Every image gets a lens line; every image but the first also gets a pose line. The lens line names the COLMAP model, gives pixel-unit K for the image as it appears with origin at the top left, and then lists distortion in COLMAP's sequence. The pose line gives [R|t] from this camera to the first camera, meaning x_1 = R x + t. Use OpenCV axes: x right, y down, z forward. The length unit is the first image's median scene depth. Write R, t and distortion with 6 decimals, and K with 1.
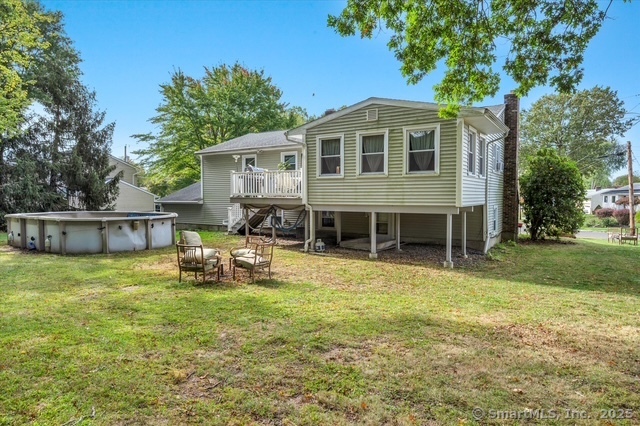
lens RADIAL K [[286.4, 0, 320.0], [0, 286.4, 213.0], [0, 0, 1]] dist [-0.000540, -0.000112]
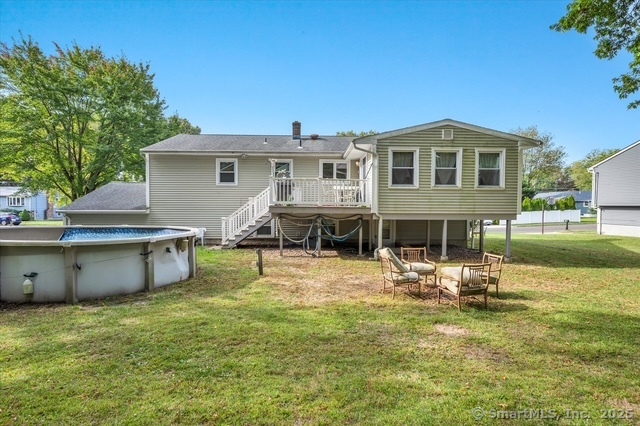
lens RADIAL K [[257.7, 0, 321.6], [0, 257.7, 214.4], [0, 0, 1]] dist [-0.000546, -0.000287]
pose [[0.893468, -0.012486, 0.448953, -0.668386], [0.021458, 0.999659, -0.014902, -0.018704], [-0.448613, 0.022948, 0.893431, 0.290911]]
